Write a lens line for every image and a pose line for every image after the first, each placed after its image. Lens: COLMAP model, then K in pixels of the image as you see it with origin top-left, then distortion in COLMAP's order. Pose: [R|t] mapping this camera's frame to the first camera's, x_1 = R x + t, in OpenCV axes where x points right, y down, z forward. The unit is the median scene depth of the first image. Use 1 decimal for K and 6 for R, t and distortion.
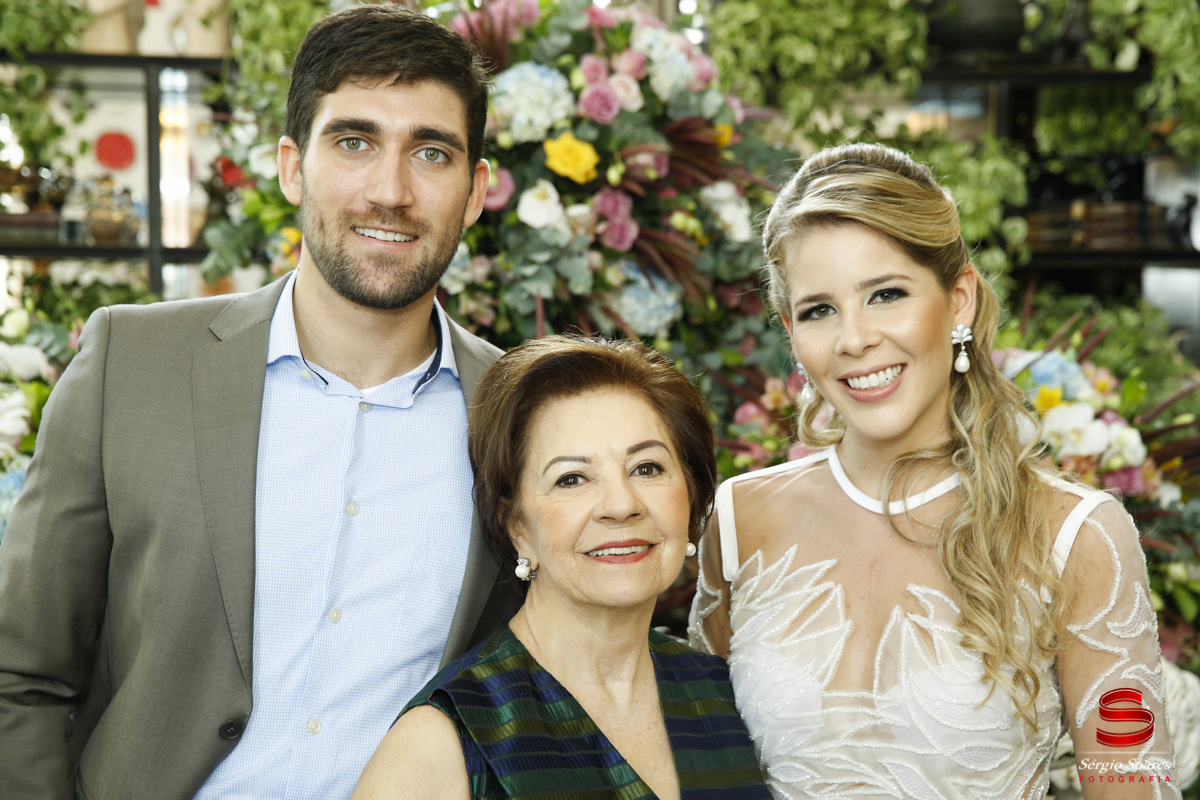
lens RADIAL K [[2104.5, 0, 601.0], [0, 2104.5, 398.3], [0, 0, 1]] dist [0.203443, -0.024433]
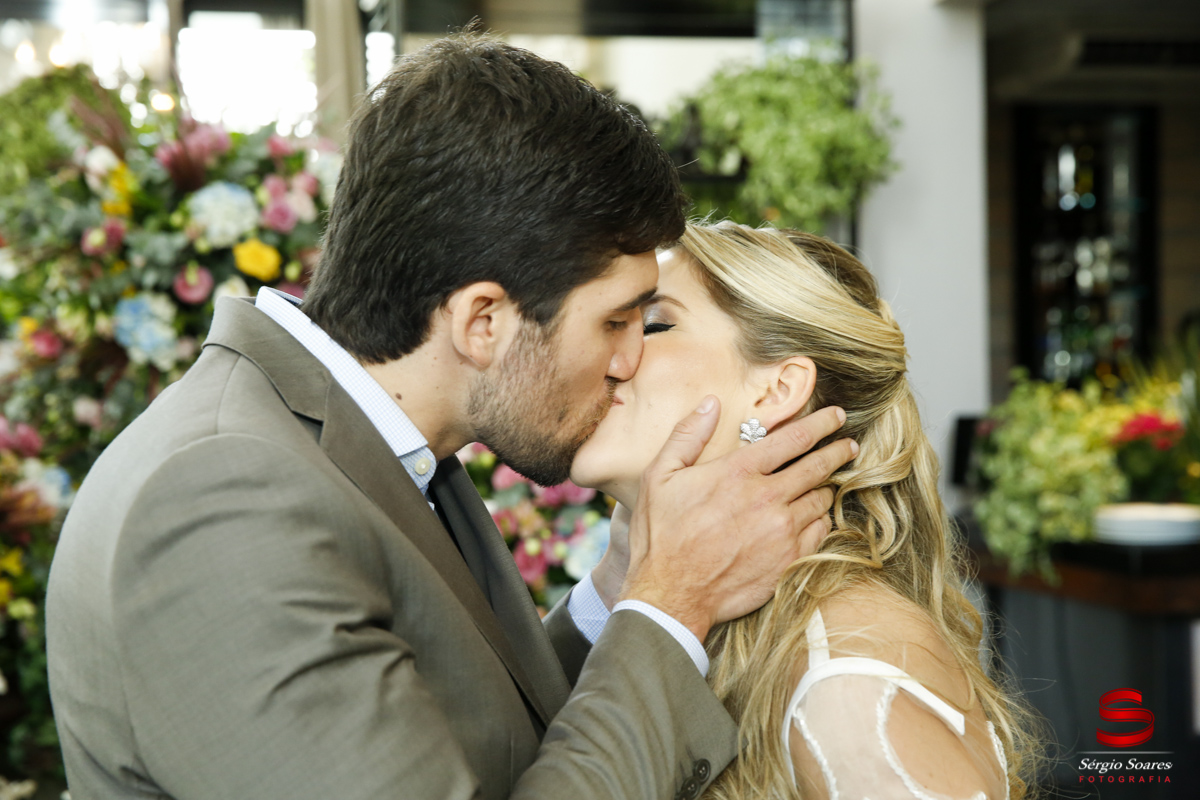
lens RADIAL K [[1929.7, 0, 599.4], [0, 1929.7, 398.1], [0, 0, 1]] dist [0.138388, 0.083034]
pose [[0.992347, -0.028269, 0.120202, 0.045496], [0.030935, 0.999314, -0.020375, -0.001253], [-0.119543, 0.023938, 0.992540, -0.163479]]
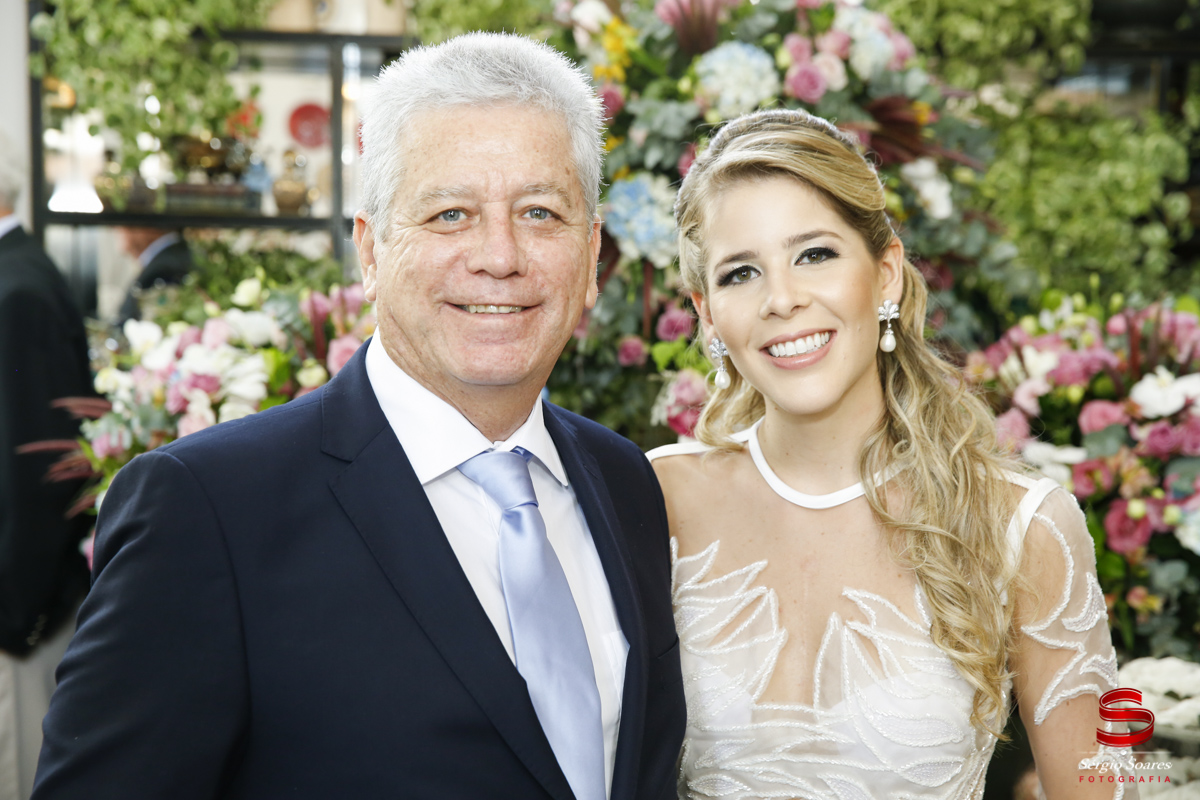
lens RADIAL K [[2055.2, 0, 601.3], [0, 2055.2, 398.8], [0, 0, 1]] dist [0.183591, -0.025442]
pose [[0.999218, 0.012627, -0.037482, -0.059004], [-0.011952, 0.999764, 0.018159, -0.002887], [0.037703, -0.017697, 0.999132, -0.009429]]
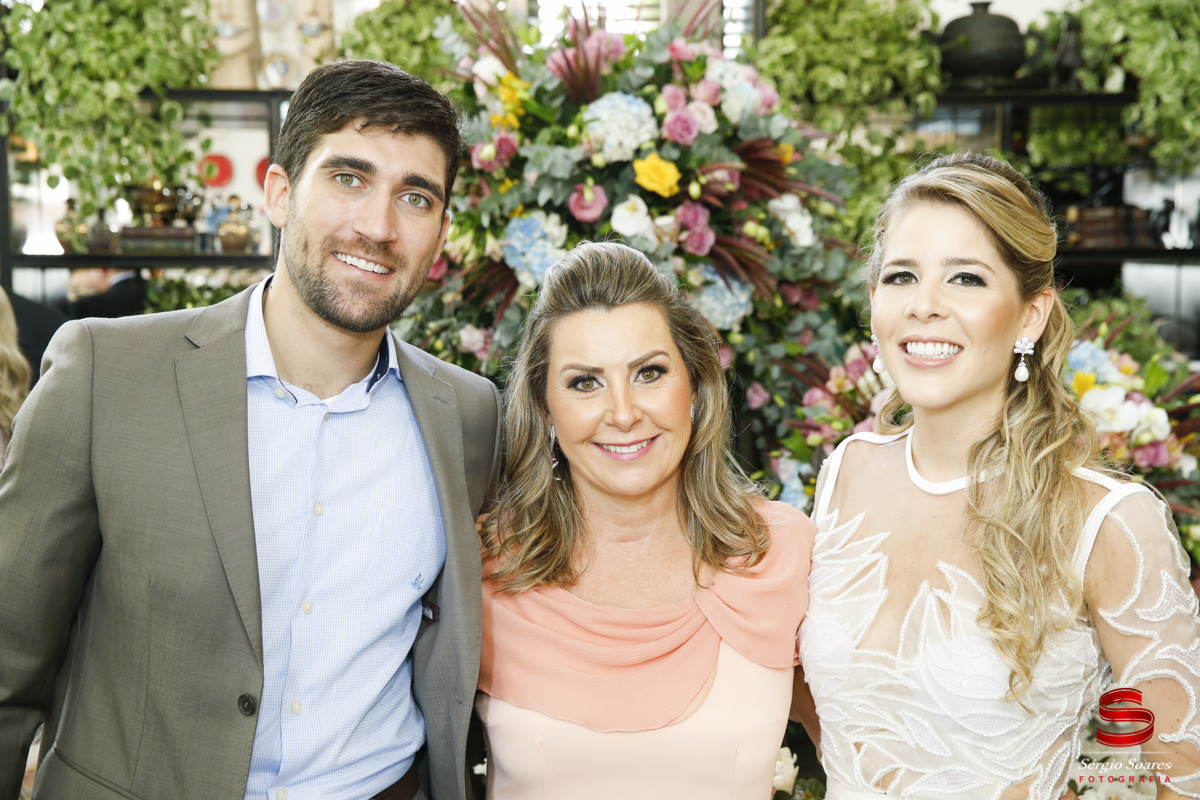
lens RADIAL K [[1788.4, 0, 600.9], [0, 1788.4, 399.7], [0, 0, 1]] dist [0.128755, 0.091270]
pose [[0.999917, -0.009703, -0.008475, -0.036263], [0.009818, 0.999859, 0.013605, -0.005573], [0.008342, -0.013687, 0.999872, 0.026179]]
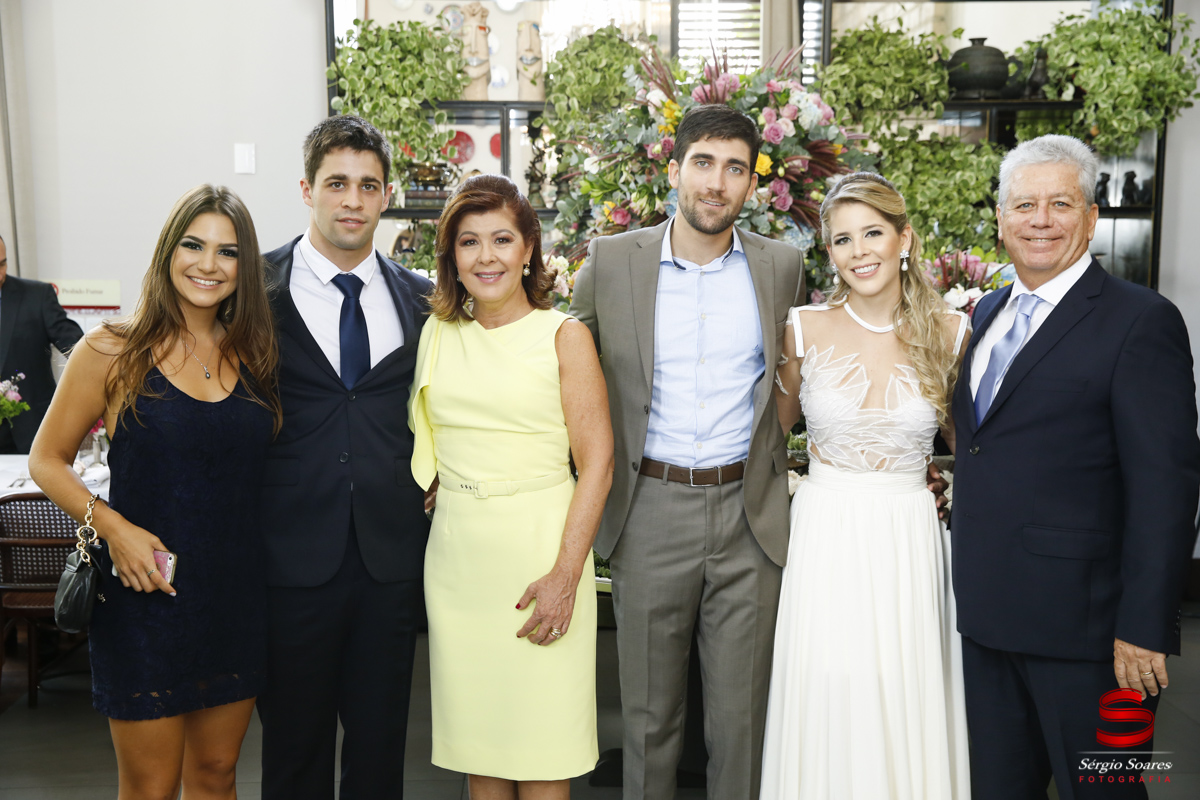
lens RADIAL K [[1513.1, 0, 594.4], [0, 1513.1, 404.2], [0, 0, 1]] dist [0.060295, 0.120094]
pose [[0.997226, 0.004147, -0.074315, -0.057421], [0.000402, 0.998132, 0.061100, 0.019675], [0.074429, -0.060961, 0.995361, -0.378227]]
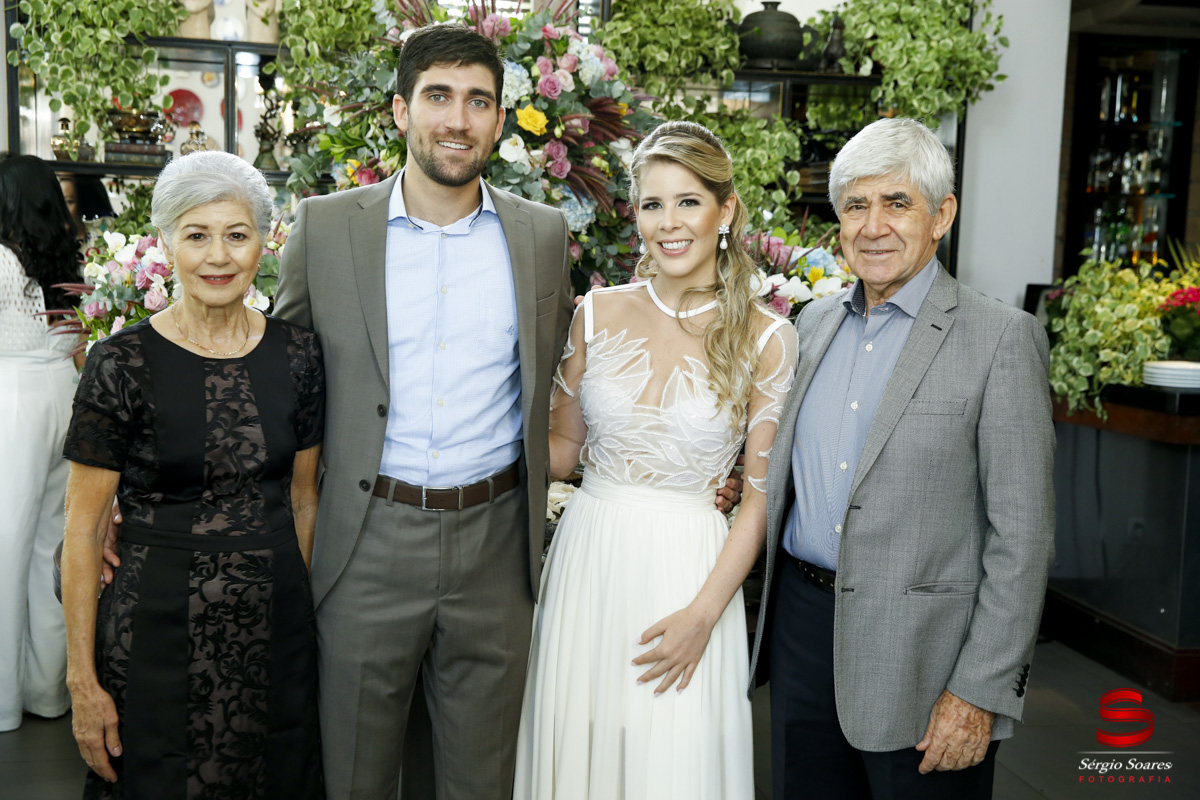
lens RADIAL K [[1606.6, 0, 601.7], [0, 1606.6, 402.2], [0, 0, 1]] dist [0.074398, 0.139557]
pose [[0.996059, 0.018764, 0.086687, -0.061803], [-0.023822, 0.998050, 0.057687, 0.028703], [-0.085435, -0.059525, 0.994564, -0.239840]]
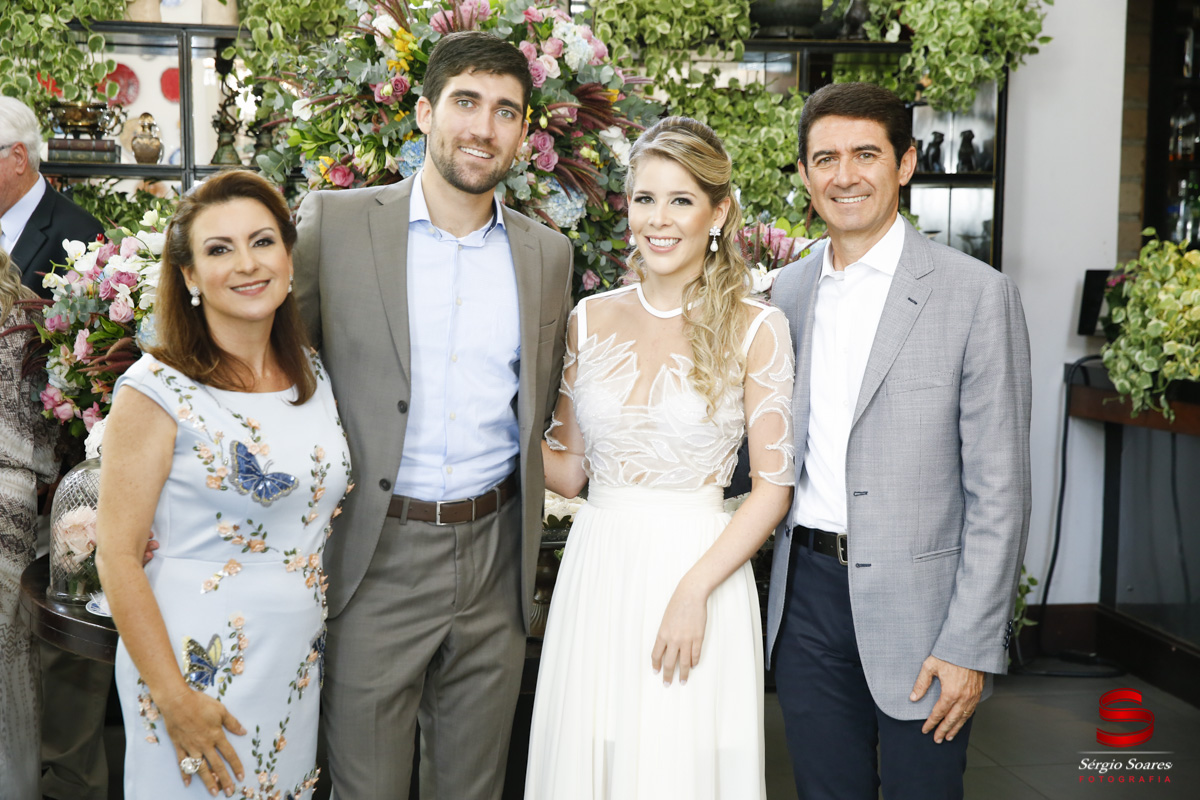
lens RADIAL K [[1991.2, 0, 600.0], [0, 1991.2, 400.0], [0, 0, 1]] dist [0.151192, 0.217806]
pose [[0.997418, -0.003396, 0.071732, -0.055264], [0.000200, 0.999009, 0.044518, 0.029610], [-0.071812, -0.044388, 0.996430, -0.433981]]
